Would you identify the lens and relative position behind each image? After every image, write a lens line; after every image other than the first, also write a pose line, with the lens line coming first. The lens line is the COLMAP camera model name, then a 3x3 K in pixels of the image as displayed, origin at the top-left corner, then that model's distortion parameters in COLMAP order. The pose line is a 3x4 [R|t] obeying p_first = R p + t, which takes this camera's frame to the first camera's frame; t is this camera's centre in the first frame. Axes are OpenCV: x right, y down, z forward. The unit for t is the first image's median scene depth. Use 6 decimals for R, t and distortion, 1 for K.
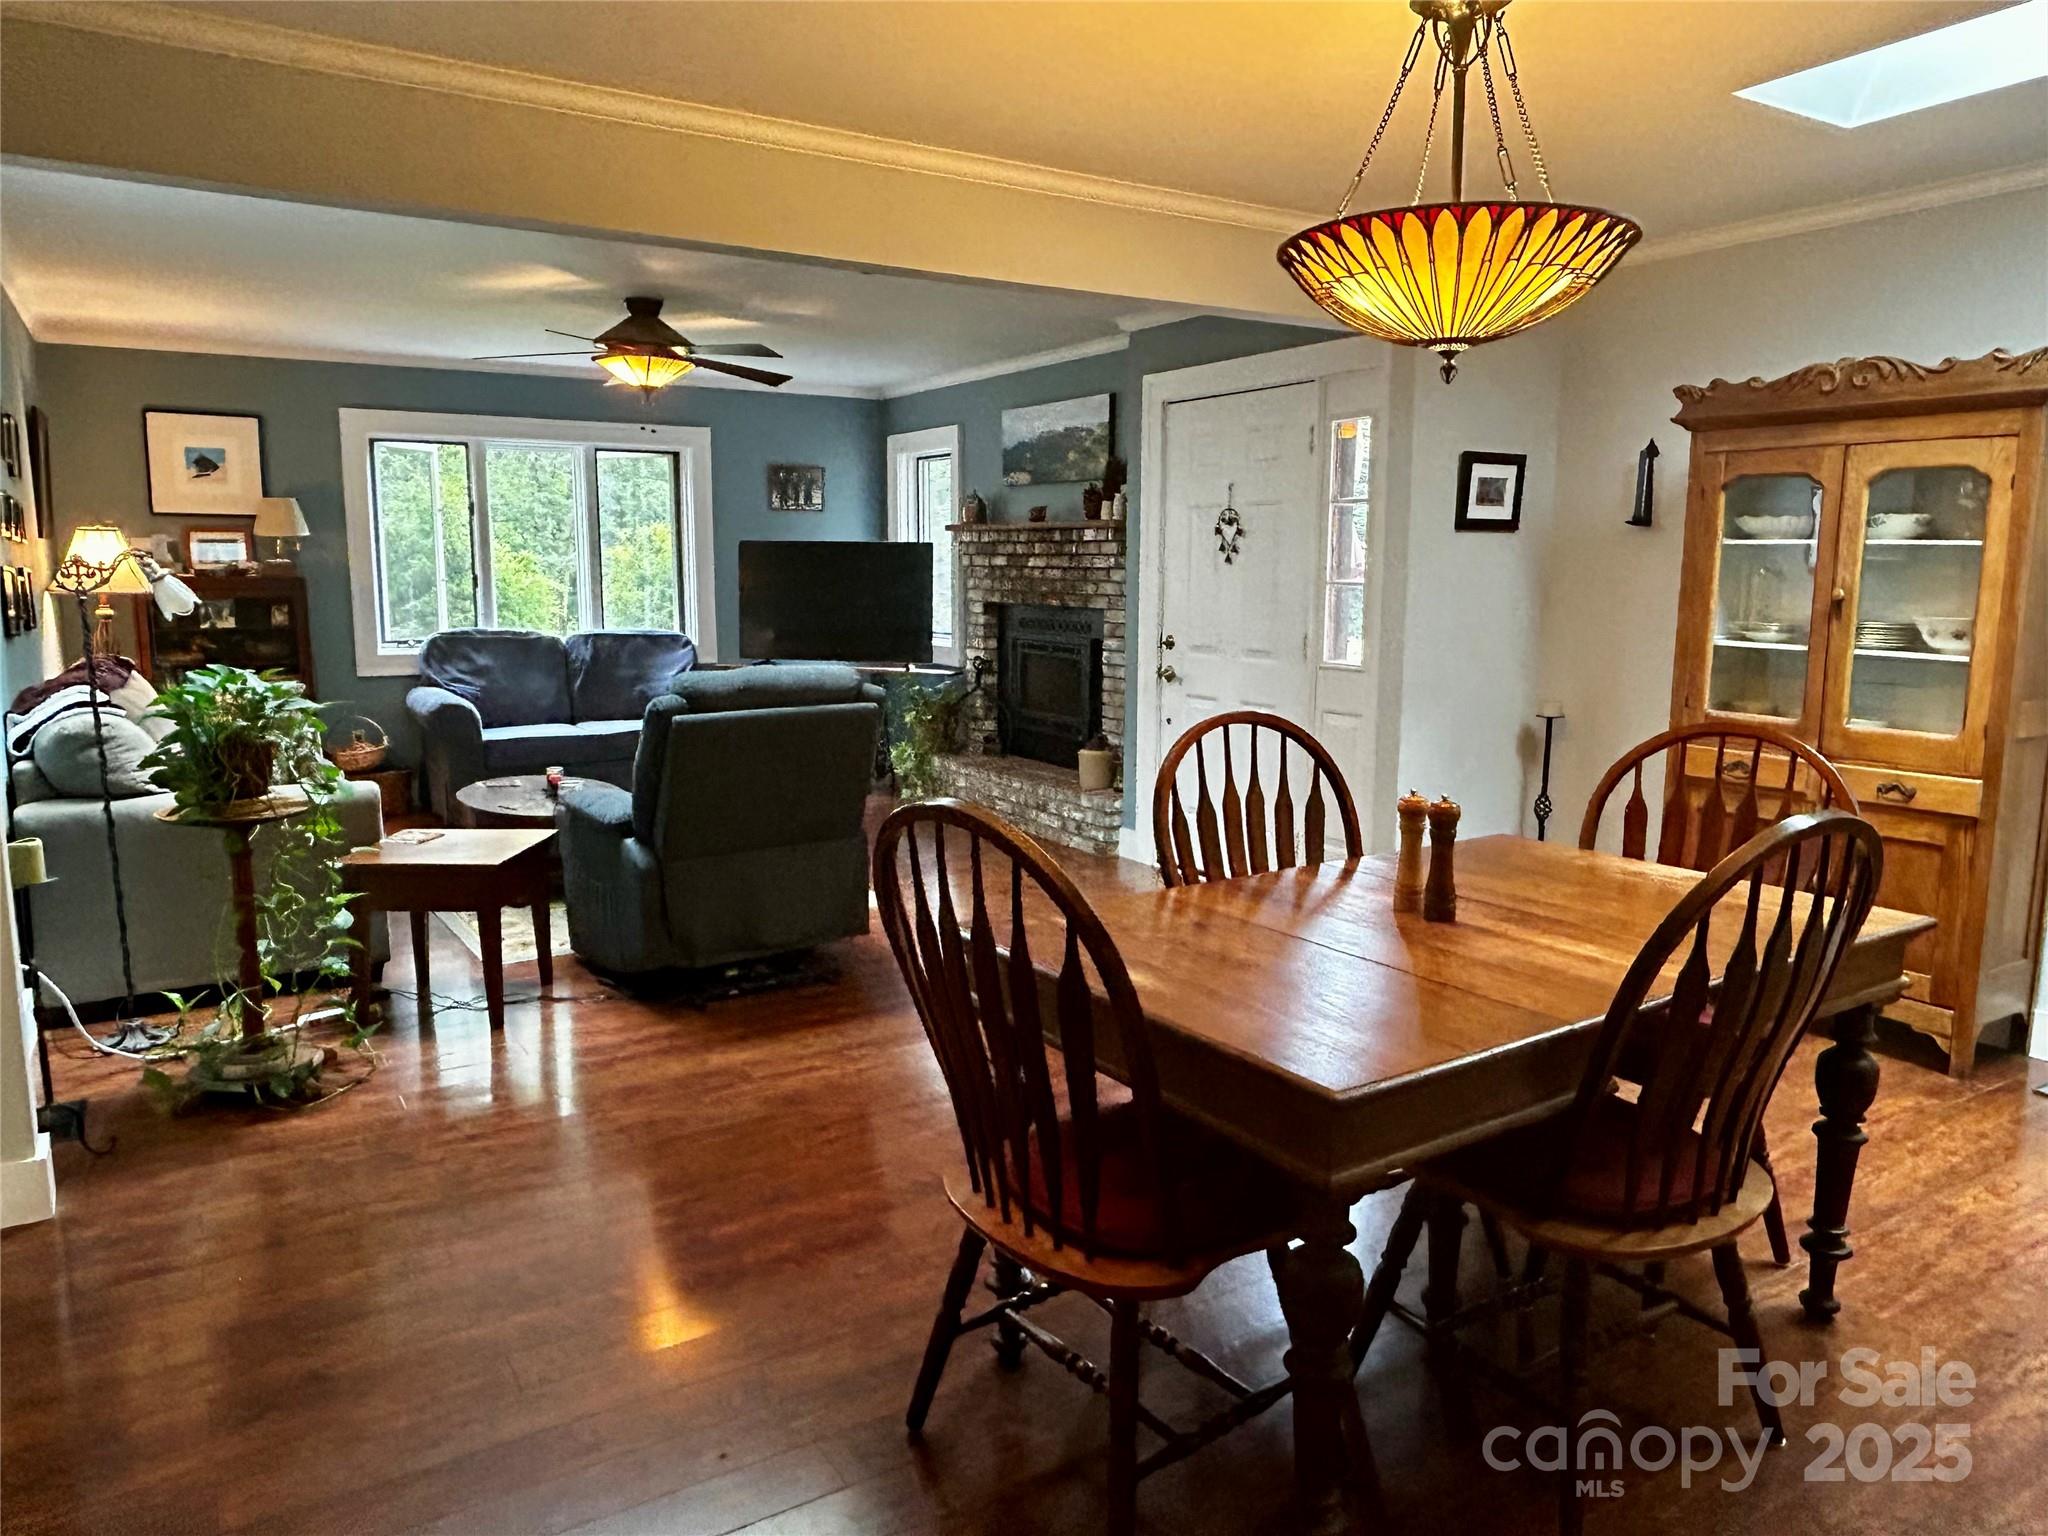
lens RADIAL K [[1333.7, 0, 1022.5], [0, 1333.7, 776.9], [0, 0, 1]] dist [-0.008722, -0.007841]
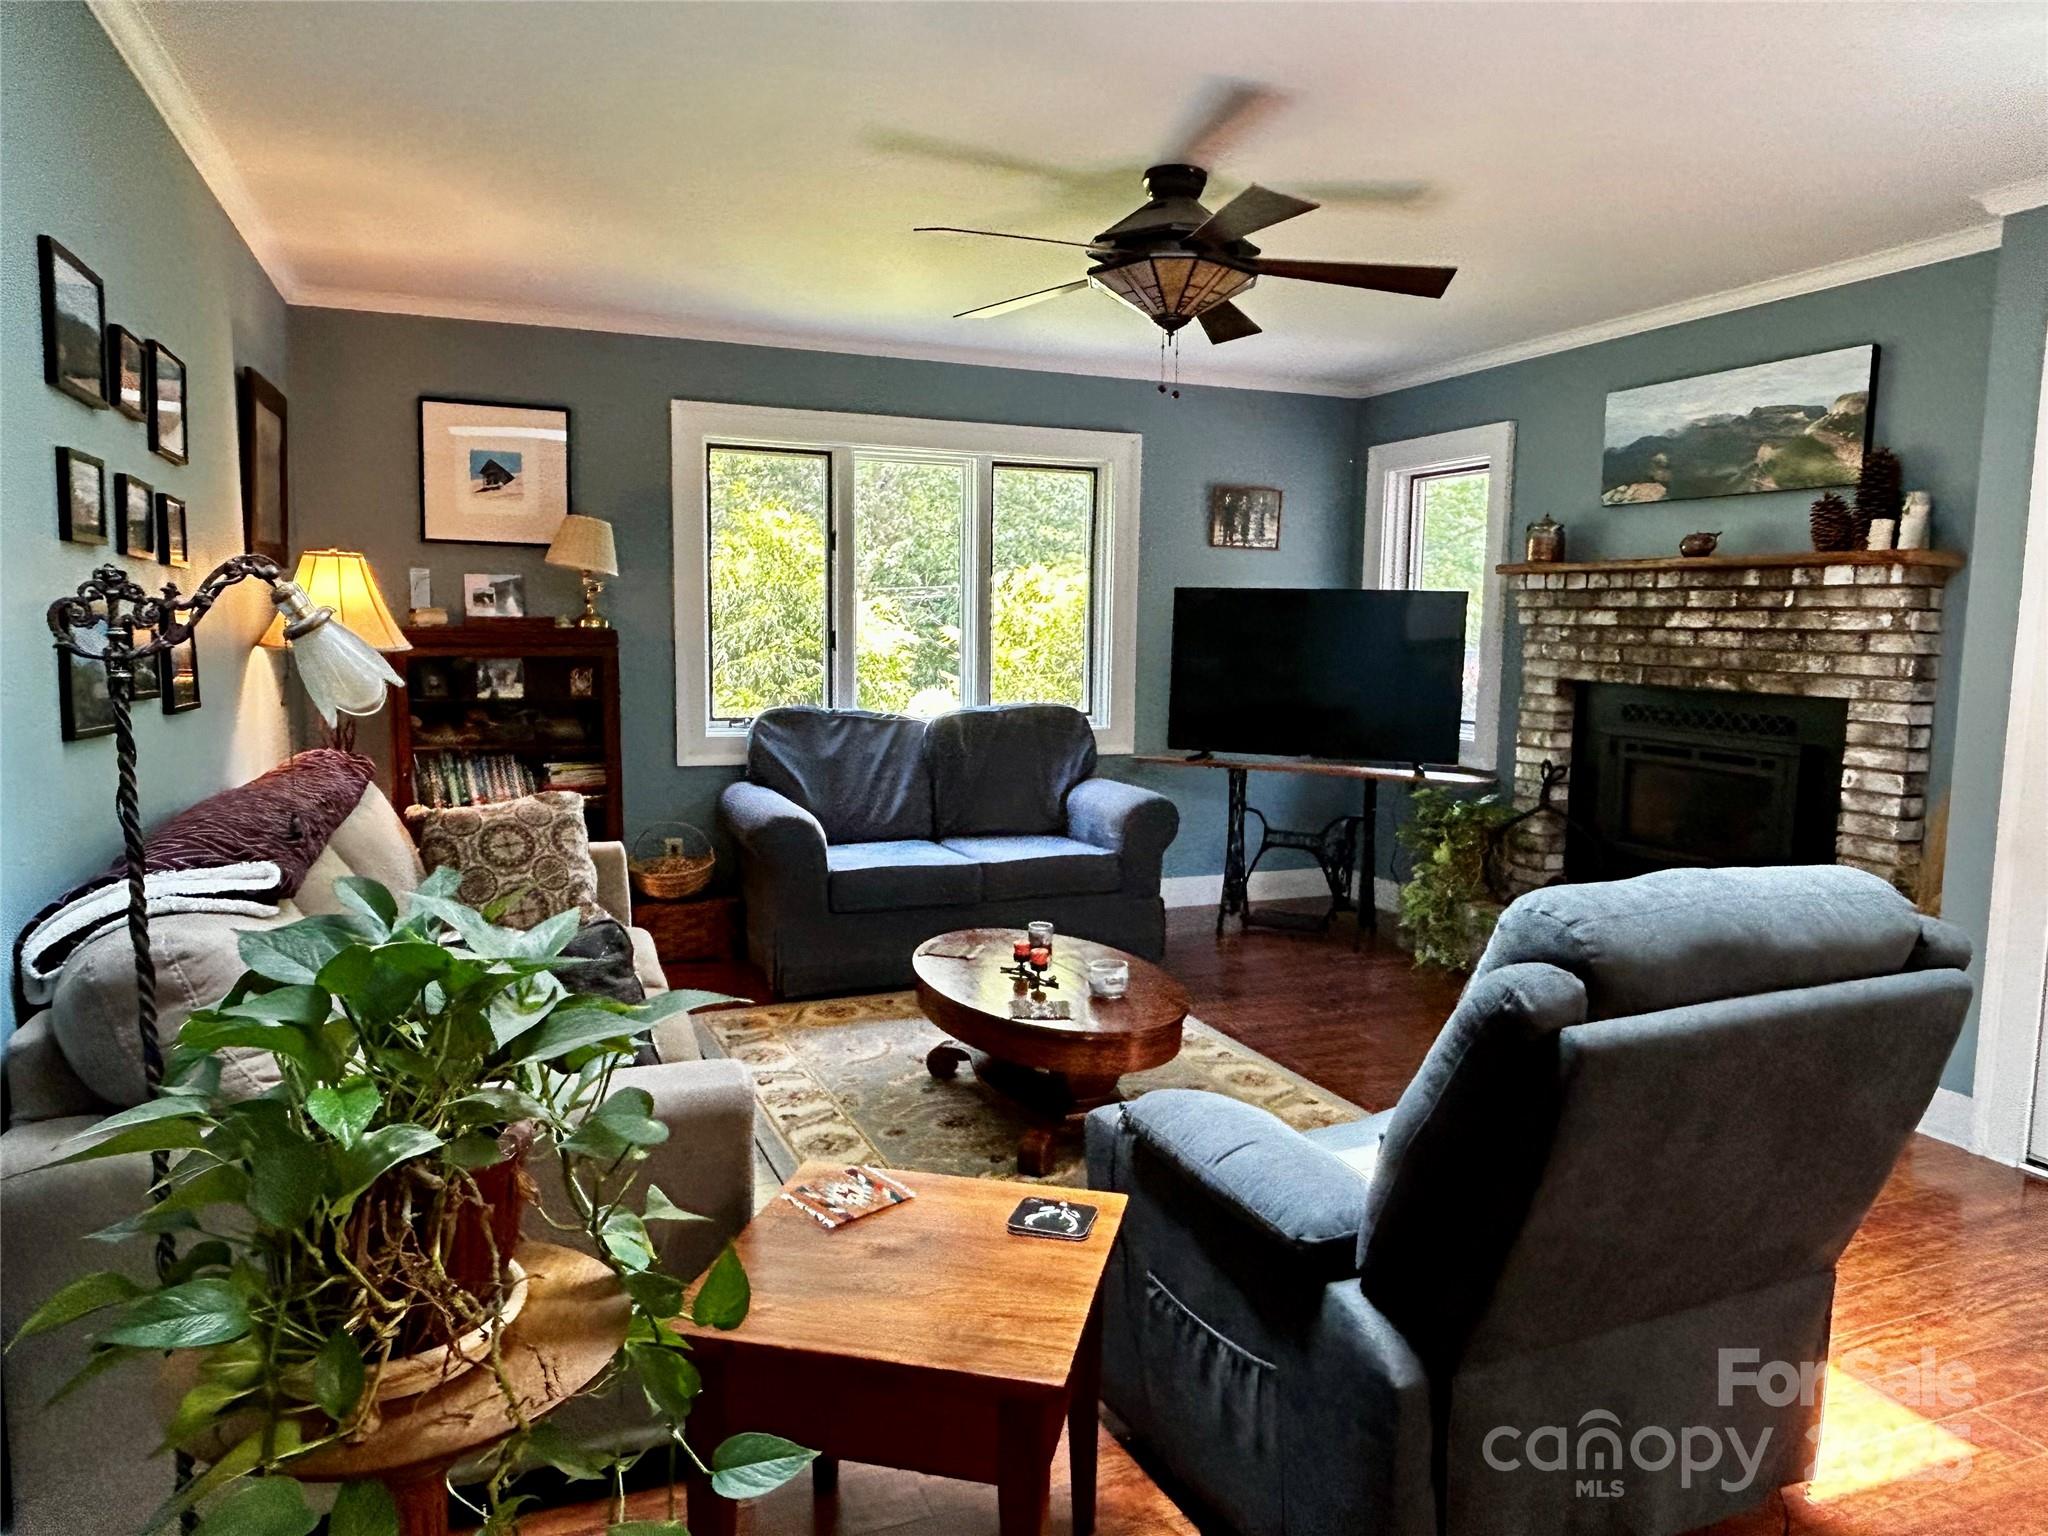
lens RADIAL K [[1329.0, 0, 1042.9], [0, 1329.0, 771.1], [0, 0, 1]] dist [0.005186, -0.012328]
pose [[0.984355, 0.029714, -0.173673, -0.180654], [-0.038011, 0.998280, -0.044644, -0.049537], [0.172047, 0.050547, 0.983791, 0.327260]]
